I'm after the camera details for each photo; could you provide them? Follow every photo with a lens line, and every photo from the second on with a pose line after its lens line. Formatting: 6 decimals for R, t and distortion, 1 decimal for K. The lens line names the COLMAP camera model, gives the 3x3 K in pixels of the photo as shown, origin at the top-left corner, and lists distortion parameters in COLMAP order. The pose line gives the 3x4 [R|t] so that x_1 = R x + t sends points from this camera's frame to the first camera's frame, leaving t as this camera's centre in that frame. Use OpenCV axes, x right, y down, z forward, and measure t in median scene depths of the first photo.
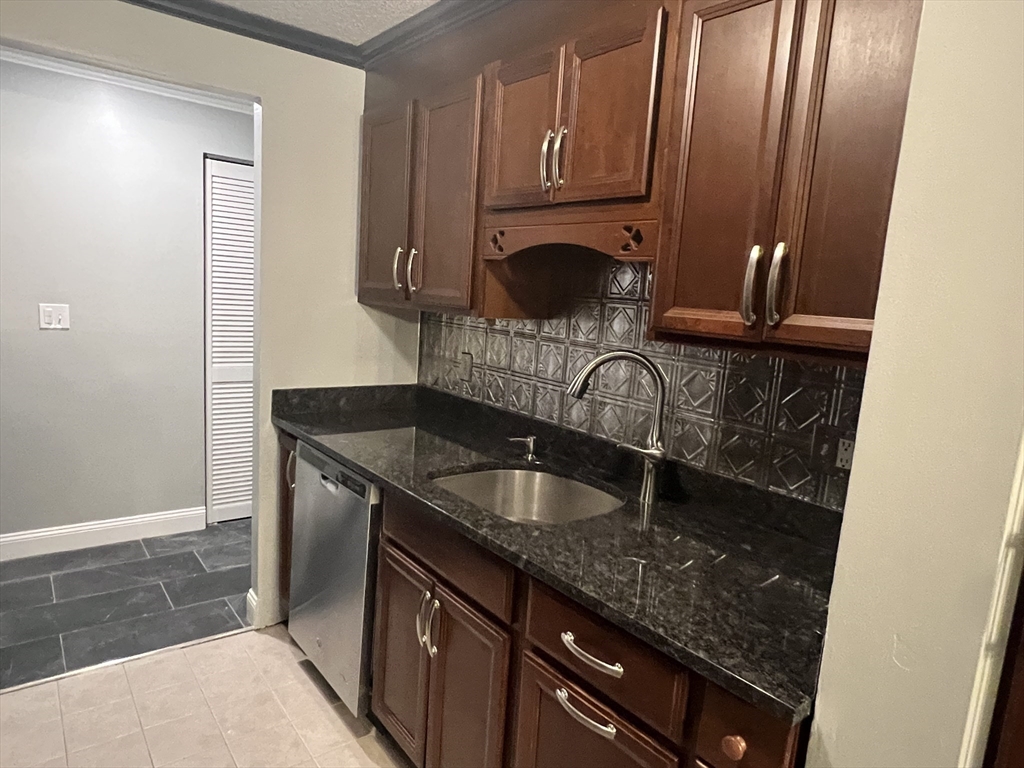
lens RADIAL K [[646.8, 0, 513.2], [0, 646.8, 383.6], [0, 0, 1]] dist [-0.001826, 0.000996]
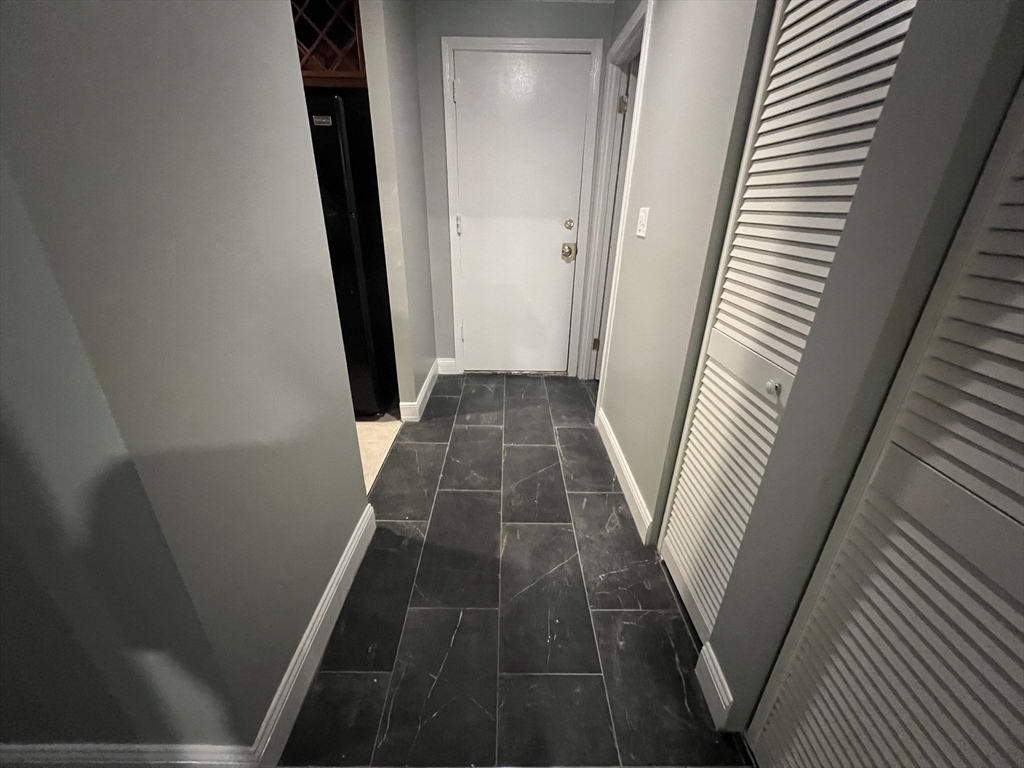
lens RADIAL K [[410.3, 0, 511.7], [0, 410.3, 381.8], [0, 0, 1]] dist [0.000016, 0.000000]
pose [[-0.602643, 0.258922, -0.754838, -0.102486], [-0.173320, 0.880852, 0.440521, -0.134148], [0.778962, 0.396306, -0.485963, 1.217755]]
